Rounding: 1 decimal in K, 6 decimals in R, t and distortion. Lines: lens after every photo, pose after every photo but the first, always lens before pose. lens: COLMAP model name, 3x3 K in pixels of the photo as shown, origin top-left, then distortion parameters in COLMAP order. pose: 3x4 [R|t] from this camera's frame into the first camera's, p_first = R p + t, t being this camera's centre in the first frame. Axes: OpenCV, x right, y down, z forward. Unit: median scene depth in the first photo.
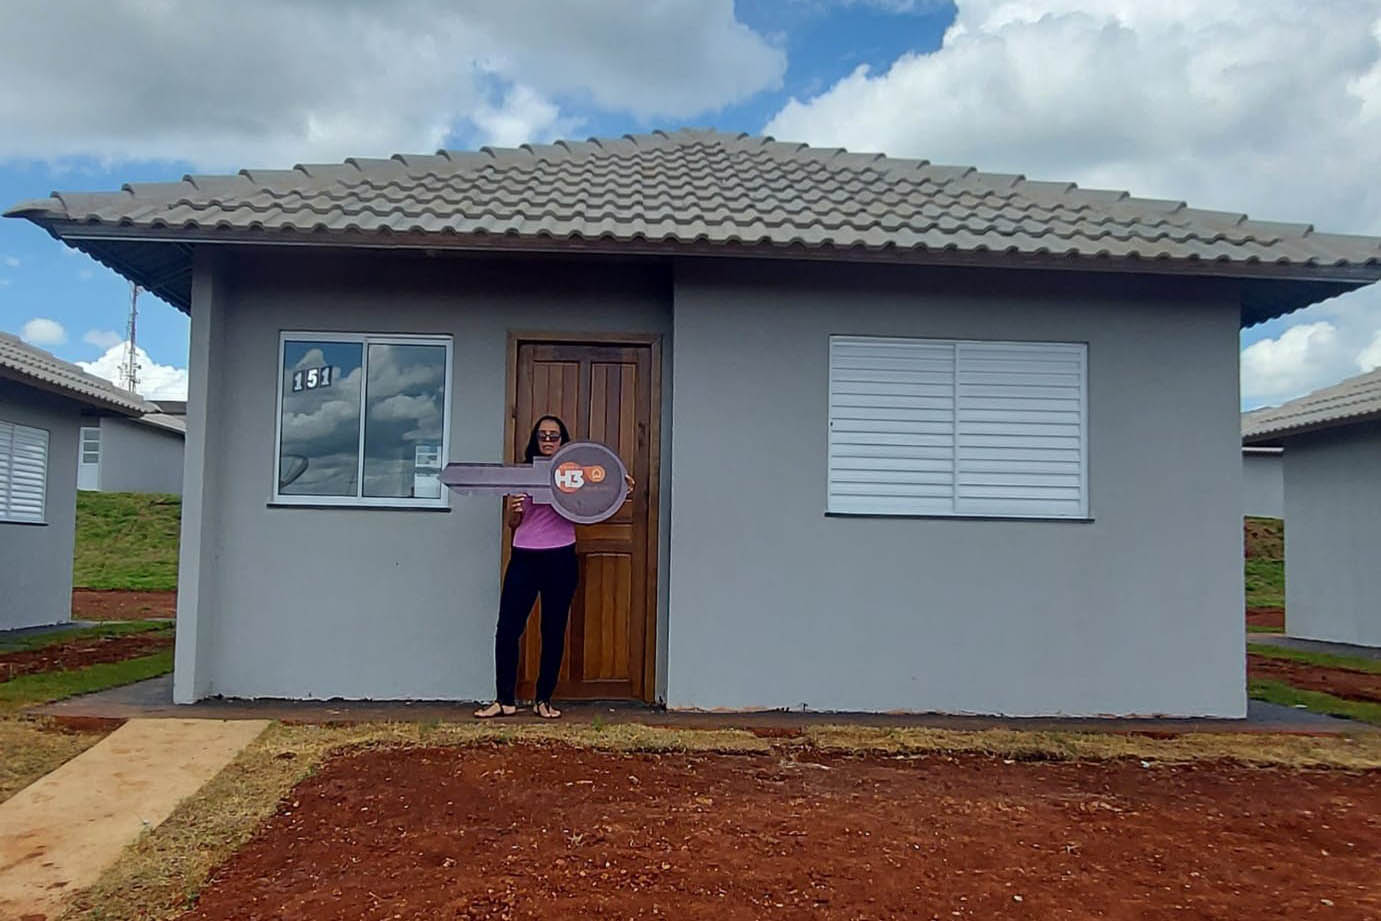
lens RADIAL K [[1387.8, 0, 693.9], [0, 1387.8, 481.8], [0, 0, 1]] dist [0.008487, -0.019788]
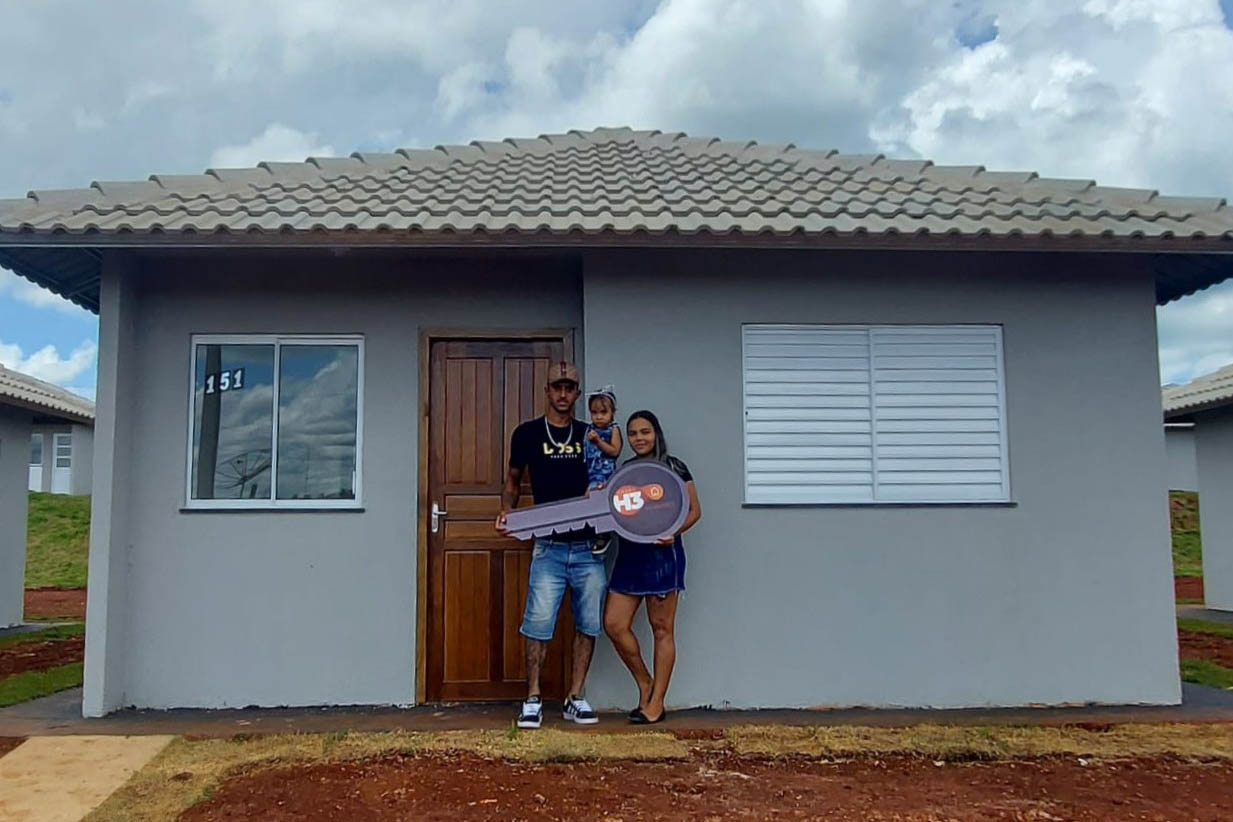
lens RADIAL K [[1252.9, 0, 629.1], [0, 1252.9, 407.6], [0, 0, 1]] dist [-0.002486, 0.006762]
pose [[0.999589, -0.026326, -0.011367, 0.026733], [0.025782, 0.998627, -0.045608, -0.007392], [0.012552, 0.045296, 0.998895, 0.112288]]
